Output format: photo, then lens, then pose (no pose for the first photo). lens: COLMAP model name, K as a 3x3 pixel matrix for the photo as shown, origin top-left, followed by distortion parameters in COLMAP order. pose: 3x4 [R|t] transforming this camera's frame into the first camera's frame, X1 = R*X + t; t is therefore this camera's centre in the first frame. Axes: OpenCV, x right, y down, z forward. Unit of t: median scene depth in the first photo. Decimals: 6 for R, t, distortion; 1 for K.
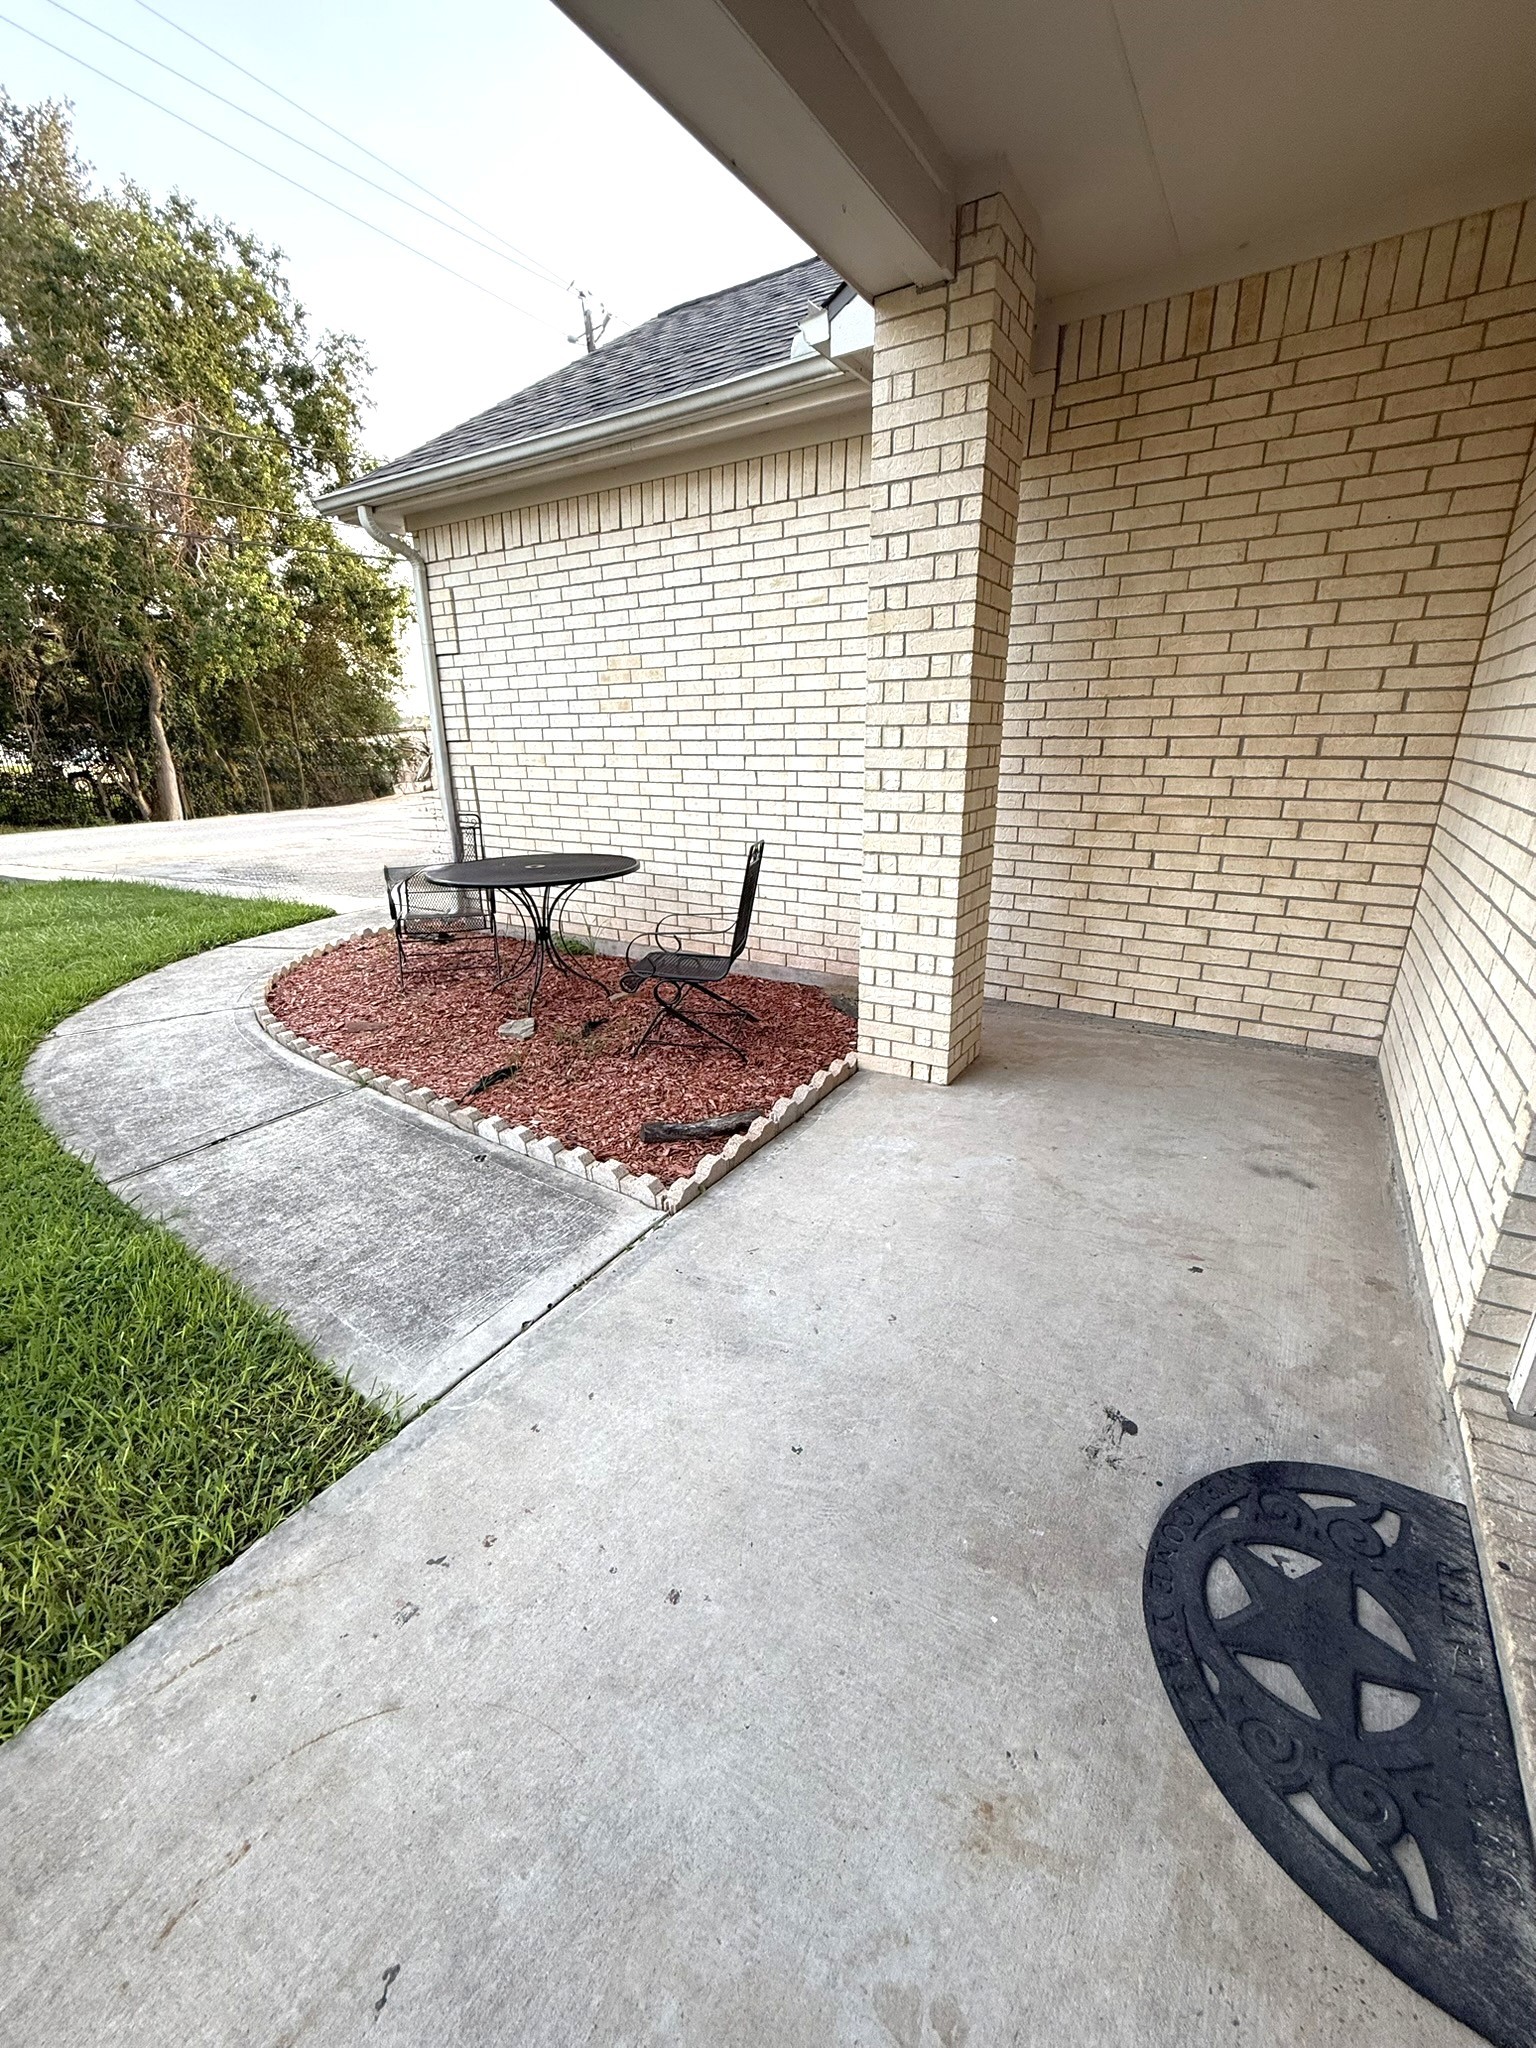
lens RADIAL K [[820.5, 0, 763.5], [0, 820.5, 1018.2], [0, 0, 1]] dist [0.001984, 0.000681]
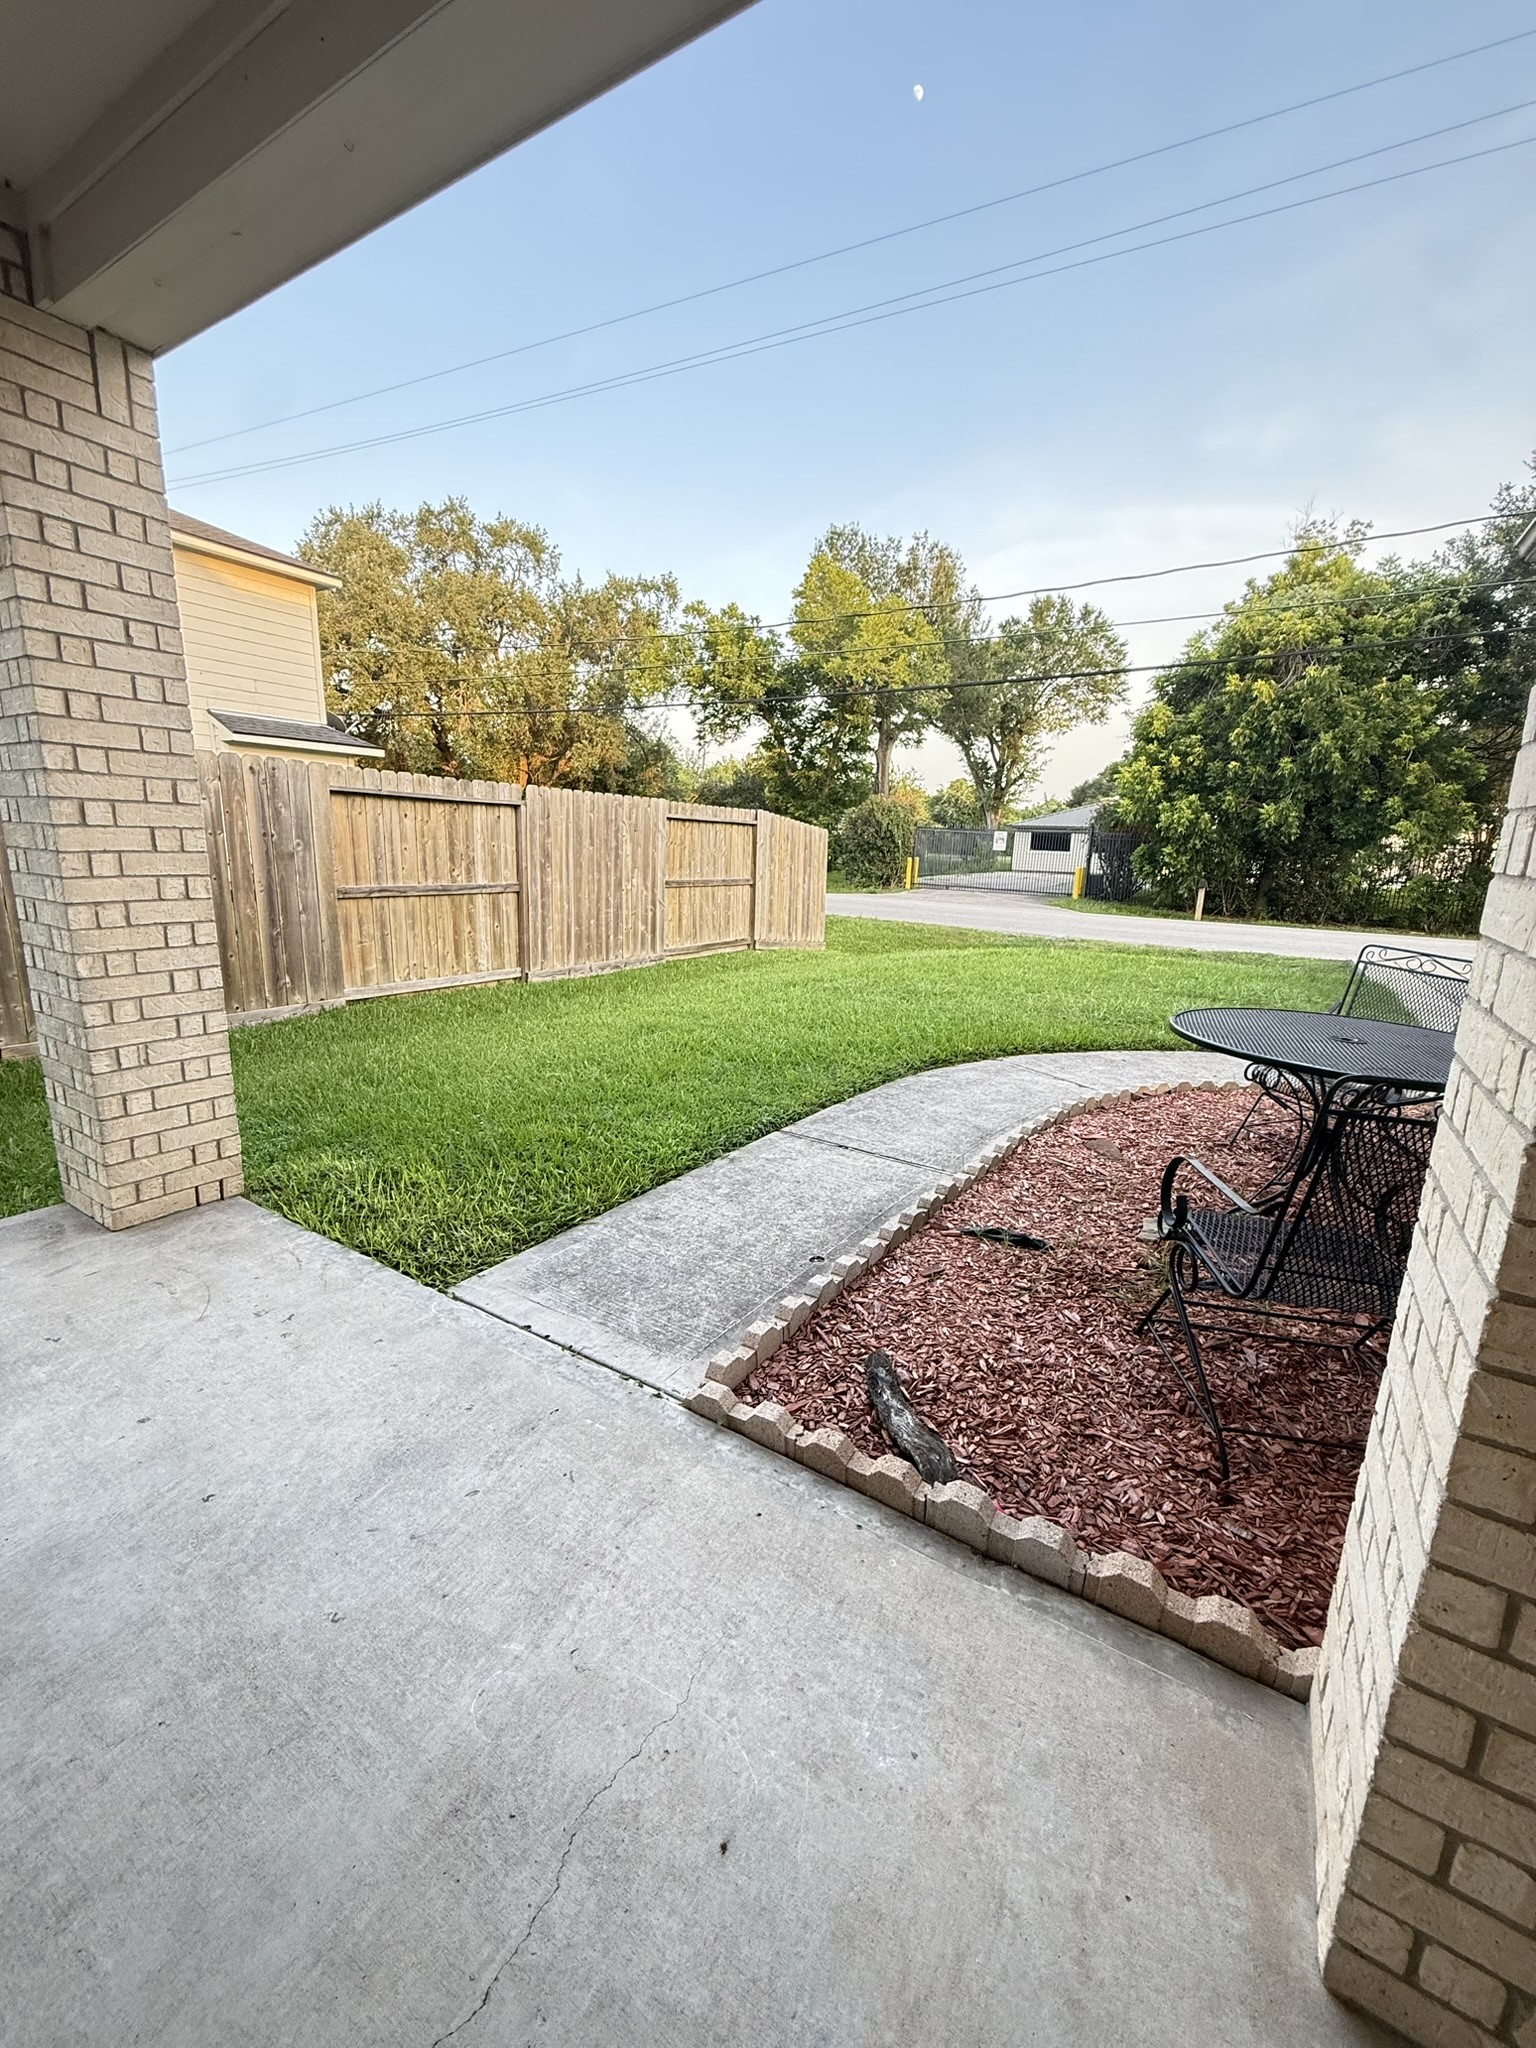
lens RADIAL K [[820.5, 0, 761.9], [0, 820.5, 1024.6], [0, 0, 1]] dist [0.001984, 0.000681]
pose [[-0.006224, 0.239750, -0.970815, 0.494582], [-0.355451, 0.906900, 0.226245, -0.259010], [0.934674, 0.346485, 0.079575, 0.774930]]
